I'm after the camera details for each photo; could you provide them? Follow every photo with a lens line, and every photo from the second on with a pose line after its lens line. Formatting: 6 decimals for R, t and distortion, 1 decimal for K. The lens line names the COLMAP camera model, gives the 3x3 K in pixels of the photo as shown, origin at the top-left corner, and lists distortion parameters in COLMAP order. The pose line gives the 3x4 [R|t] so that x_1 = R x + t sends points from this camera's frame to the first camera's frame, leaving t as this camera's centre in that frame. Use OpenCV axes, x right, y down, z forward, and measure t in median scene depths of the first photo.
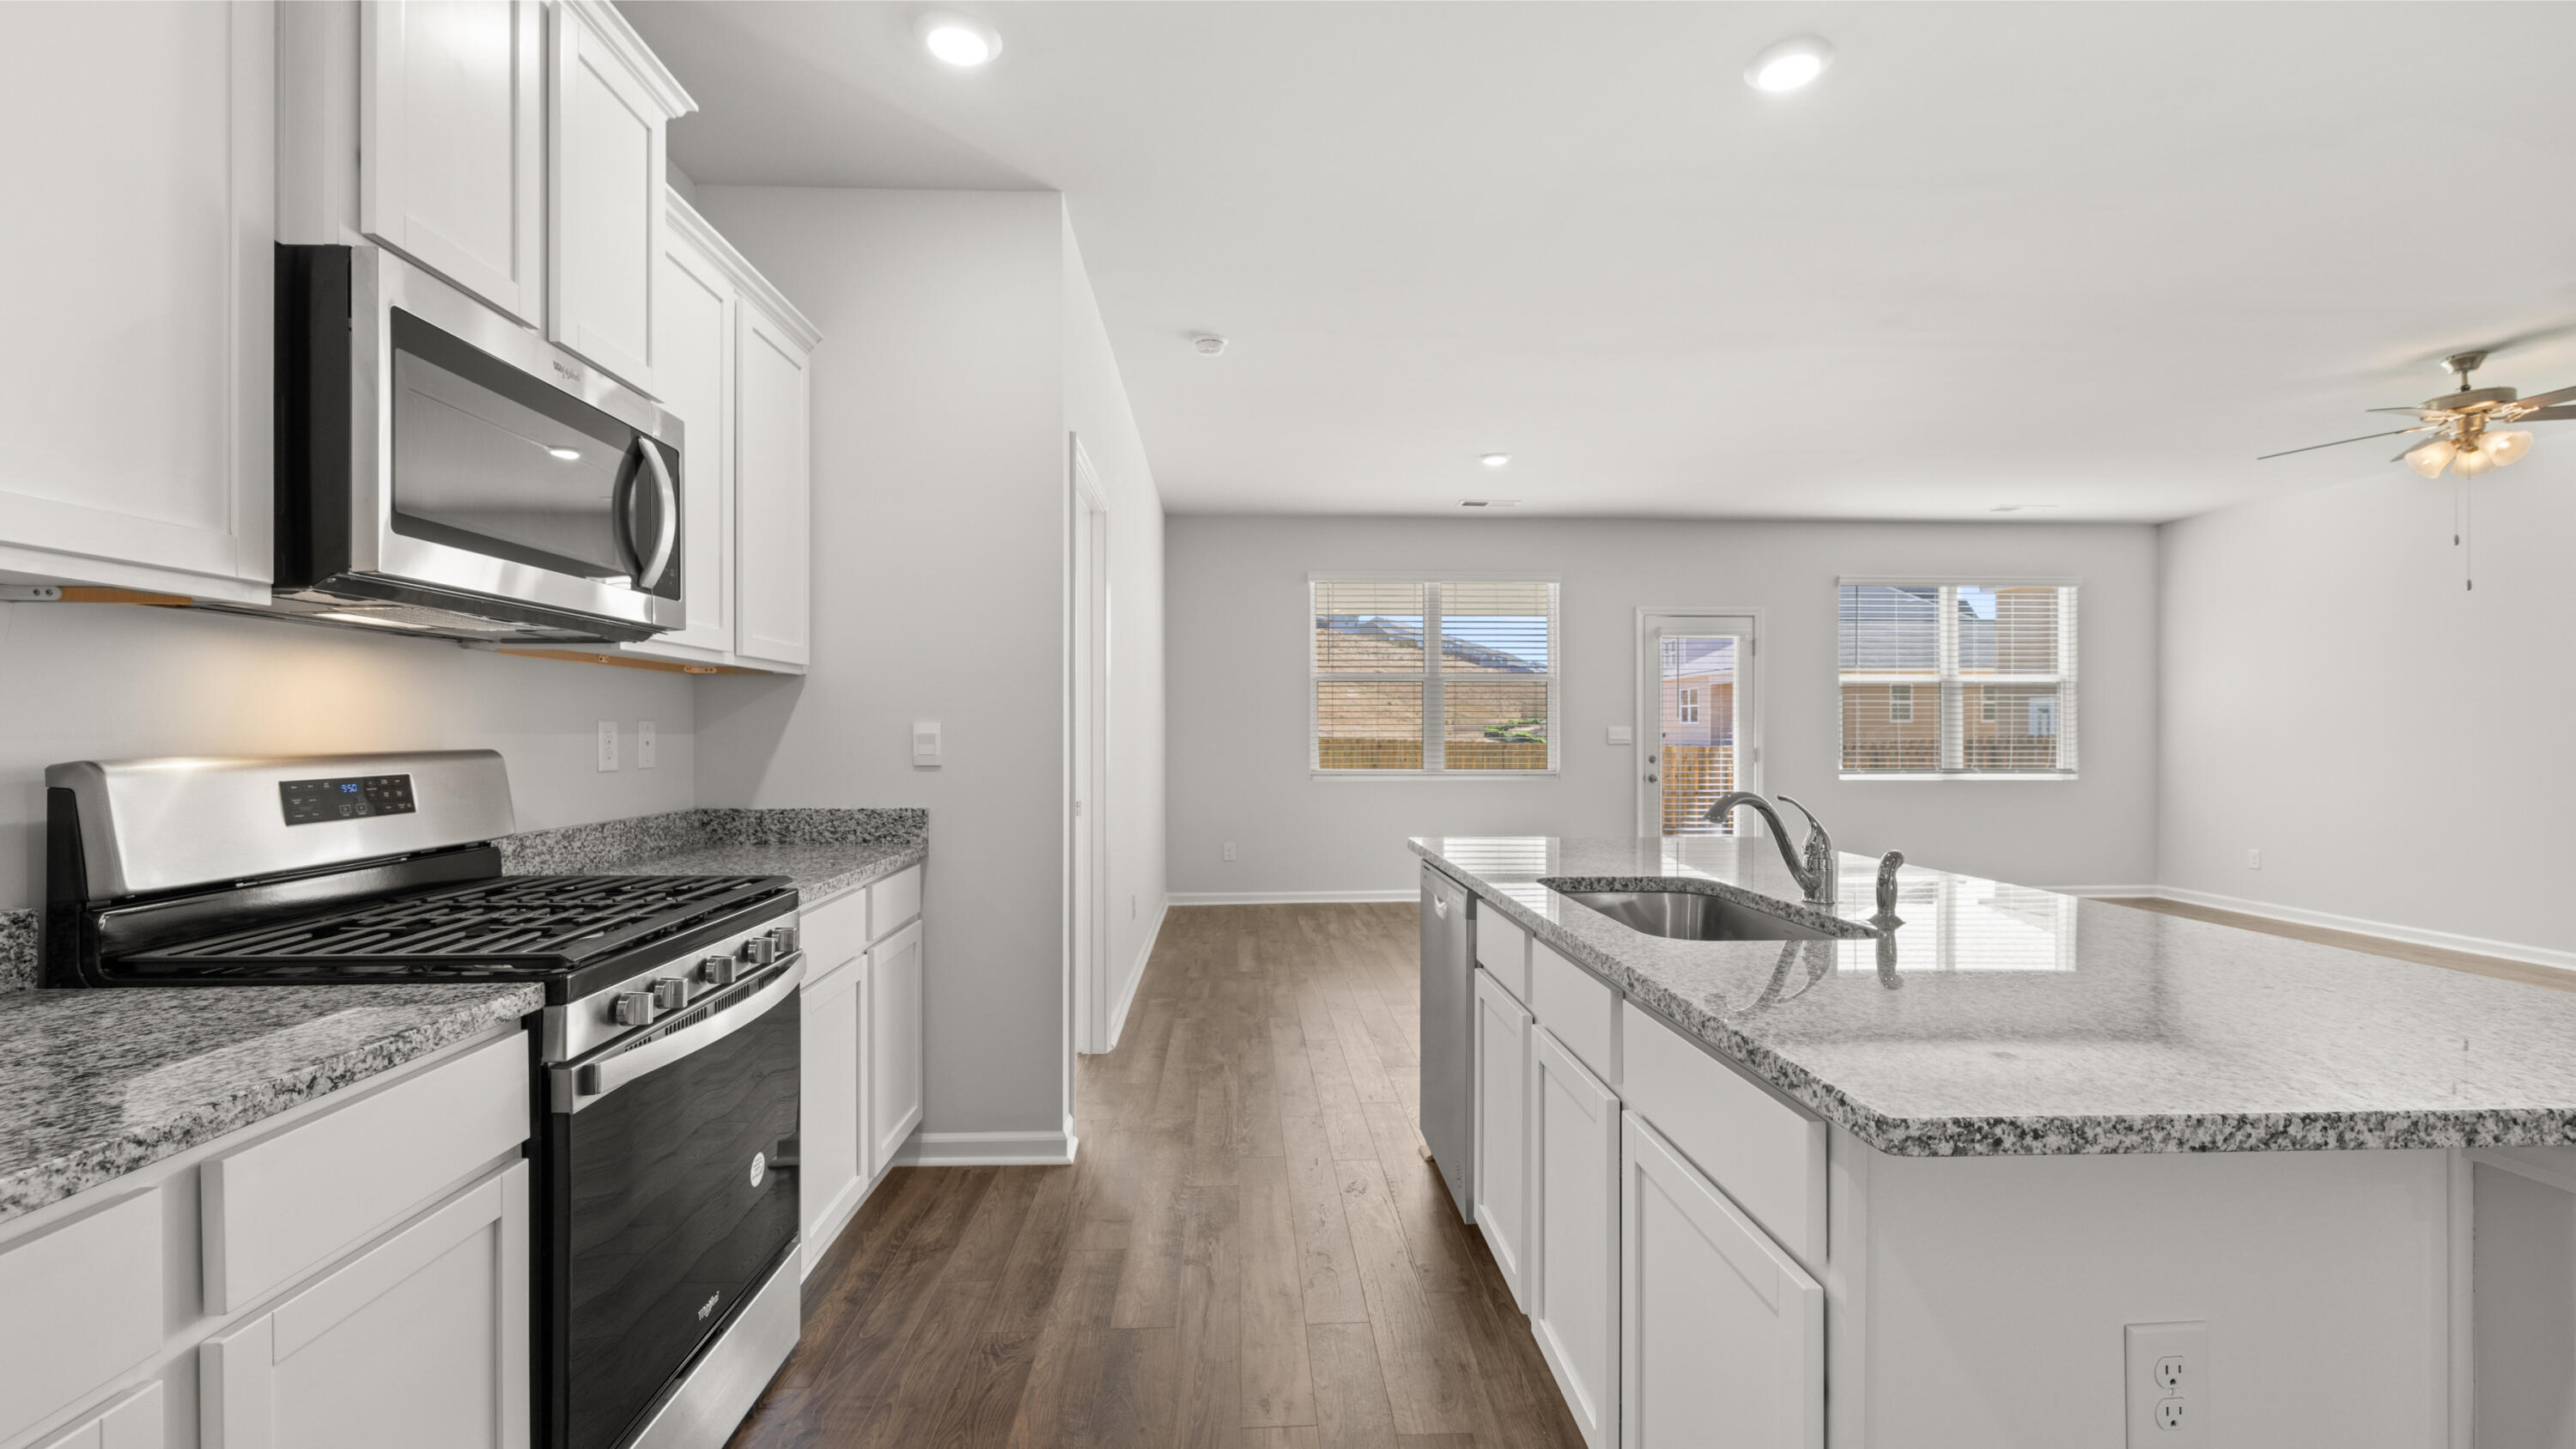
lens RADIAL K [[1076.3, 0, 1282.0], [0, 1076.3, 734.5], [0, 0, 1]] dist [-0.005619, 0.000855]
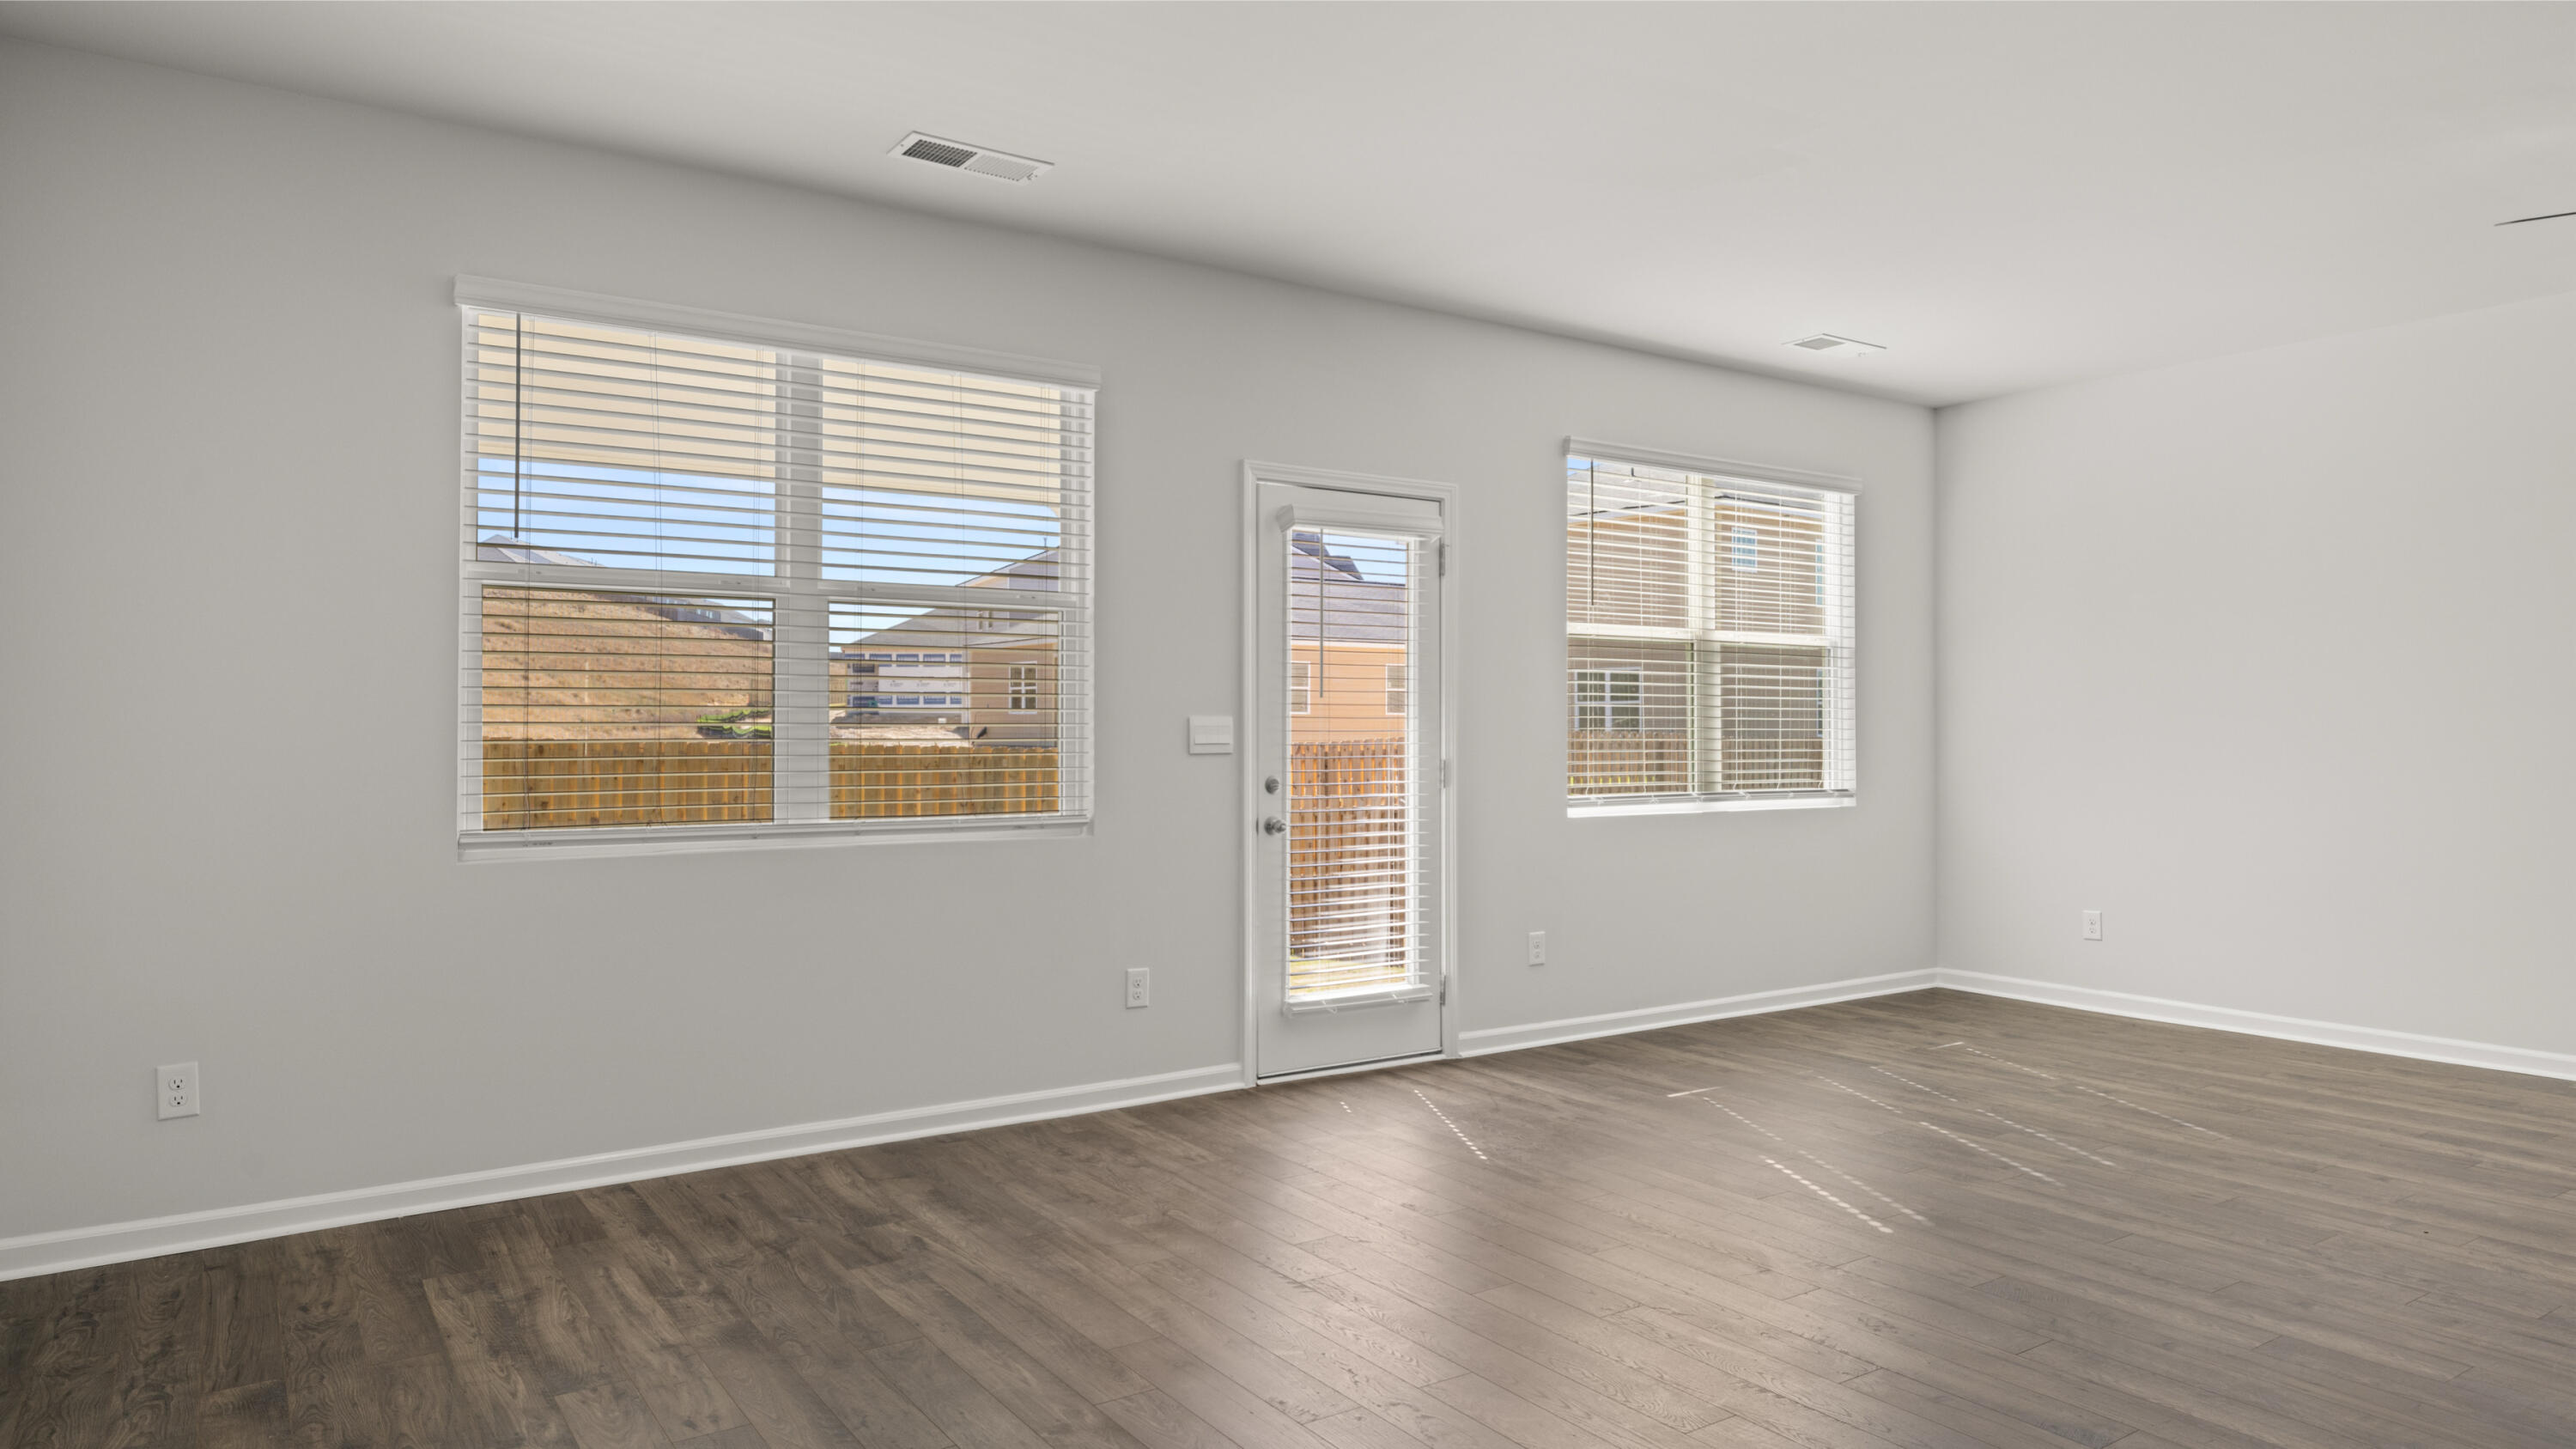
lens RADIAL K [[1622.8, 0, 1308.0], [0, 1622.8, 701.1], [0, 0, 1]] dist [0.017018, -0.001211]
pose [[0.844181, 0.010430, 0.535957, -0.026306], [-0.000771, 0.999833, -0.018242, -0.001054], [-0.536058, 0.014986, 0.844048, 0.408668]]
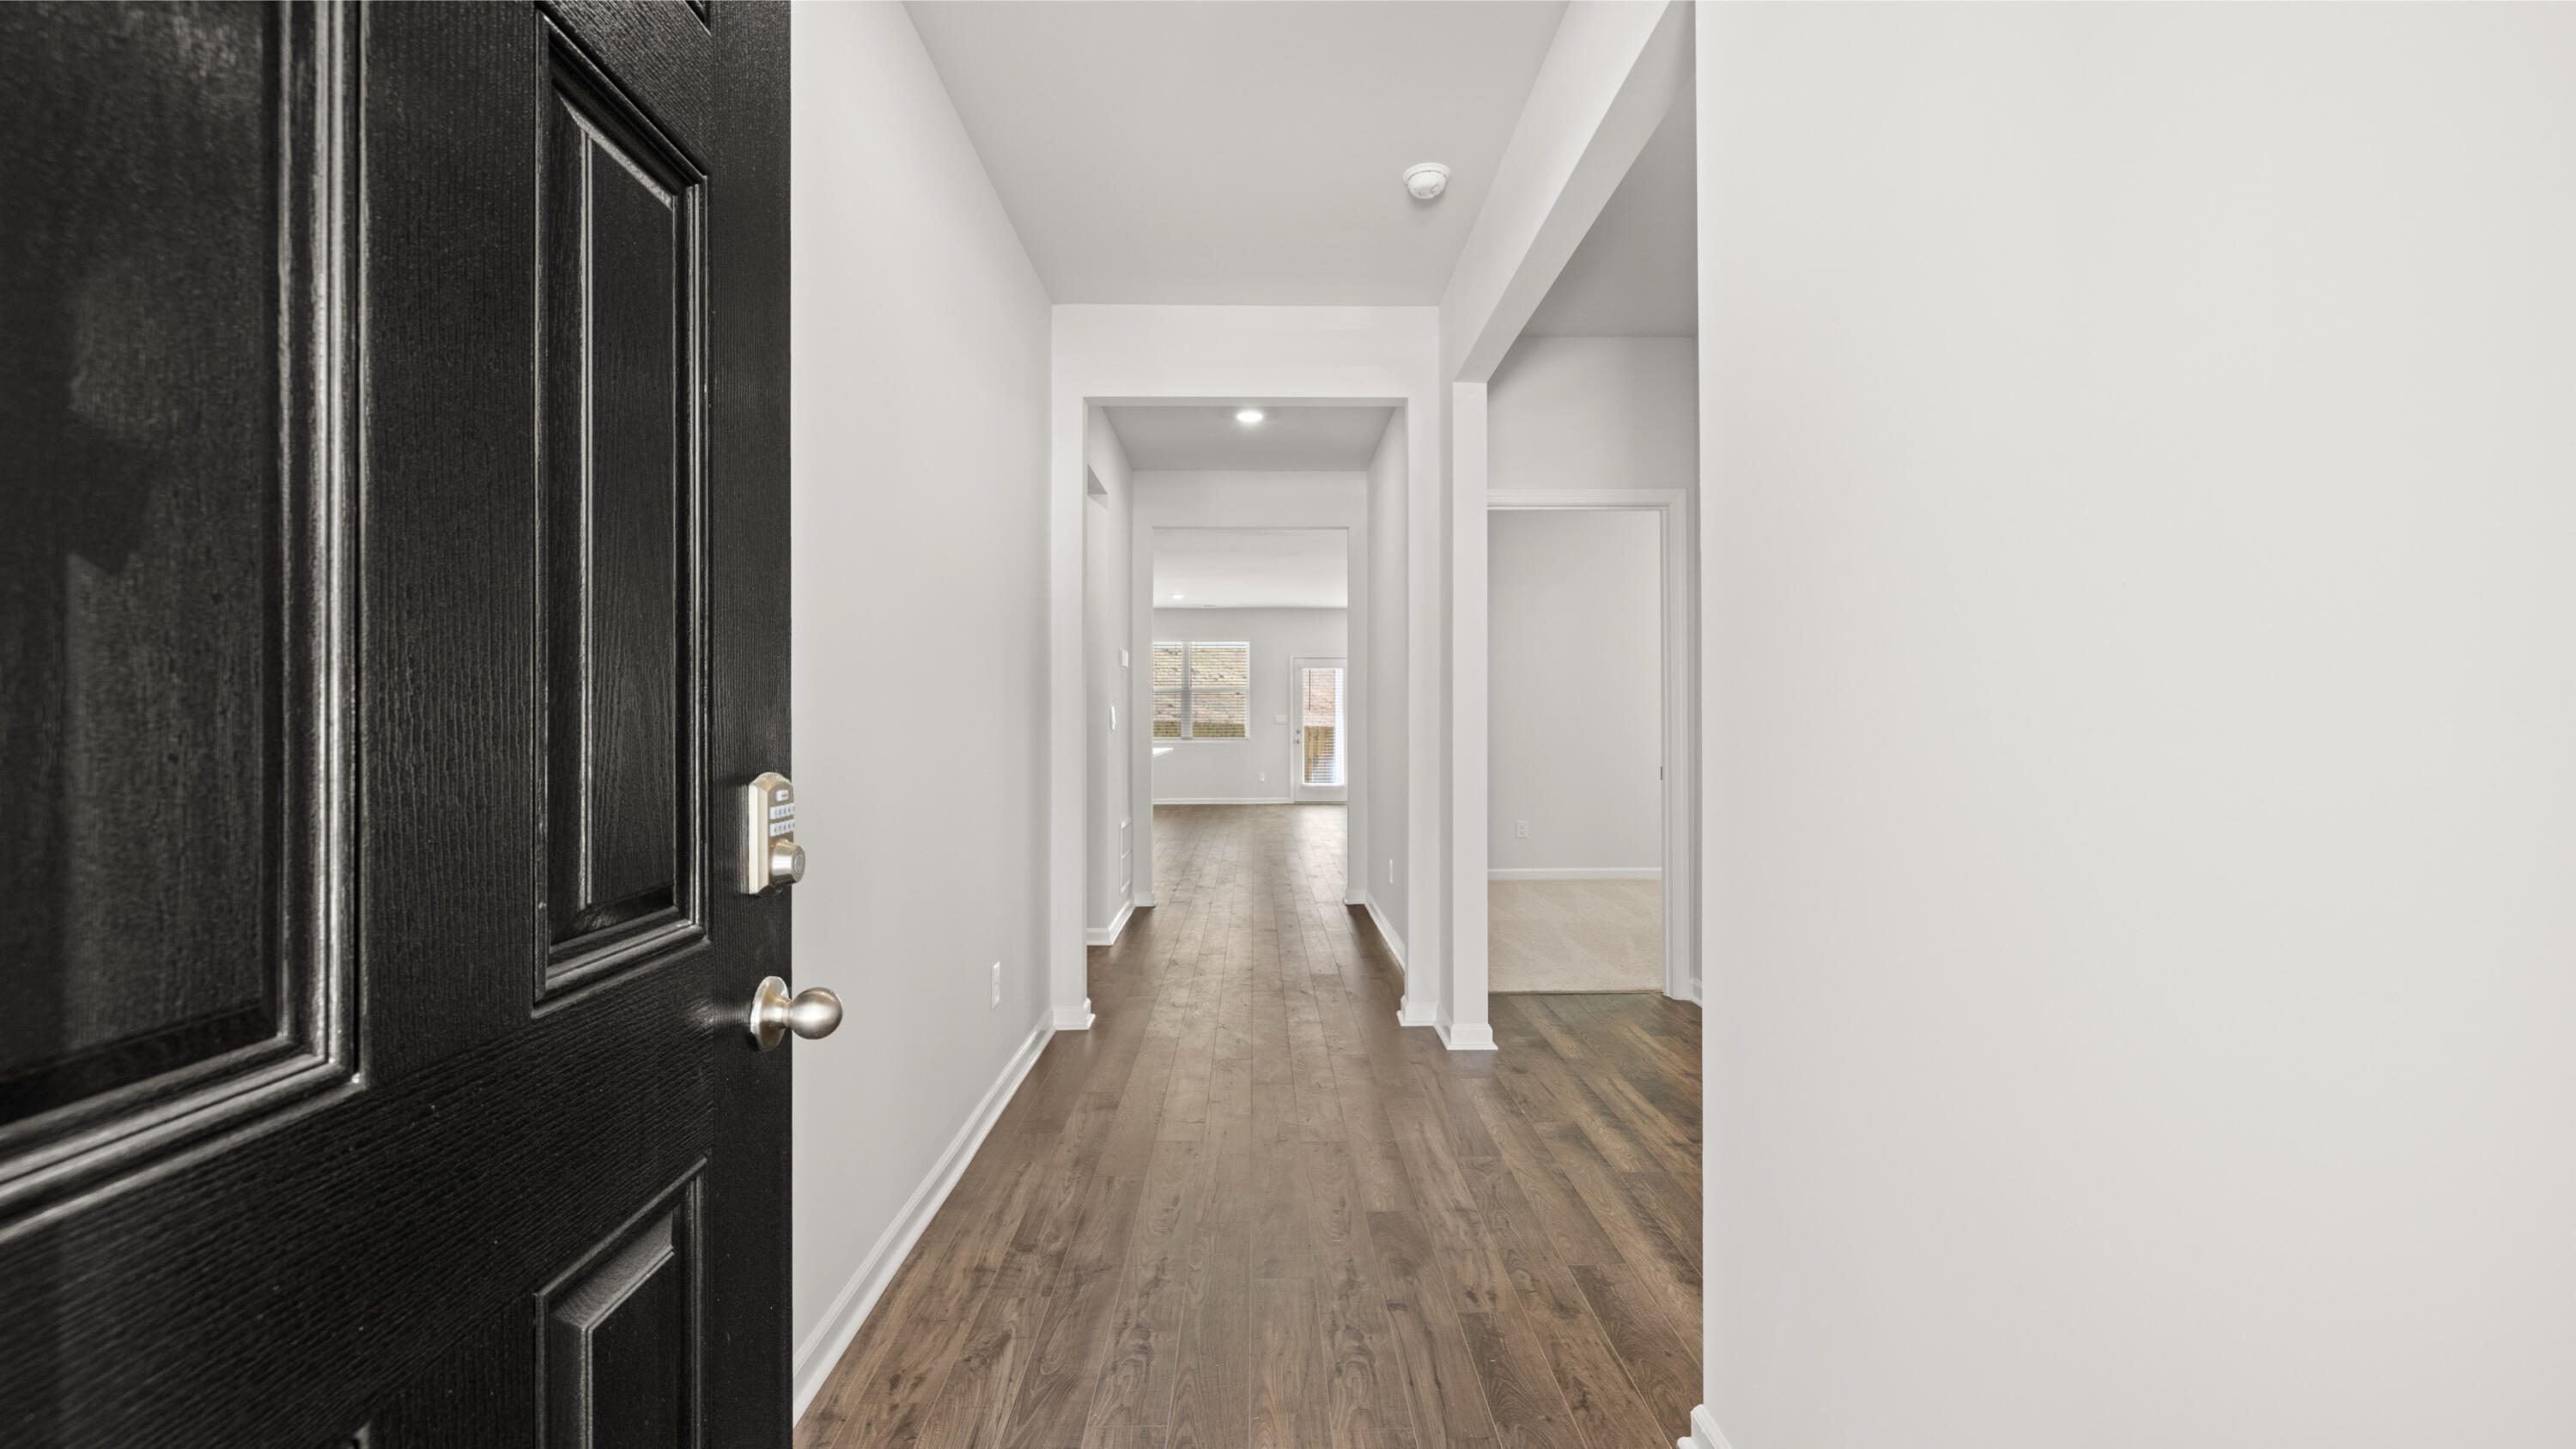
lens RADIAL K [[1076.3, 0, 1296.3], [0, 1076.3, 723.9], [0, 0, 1]] dist [-0.005619, 0.000855]
pose [[0.999931, 0.001780, -0.011610, 0.381847], [-0.001804, 0.999996, -0.002118, 0.012128], [0.011606, 0.002139, 0.999930, -1.018331]]
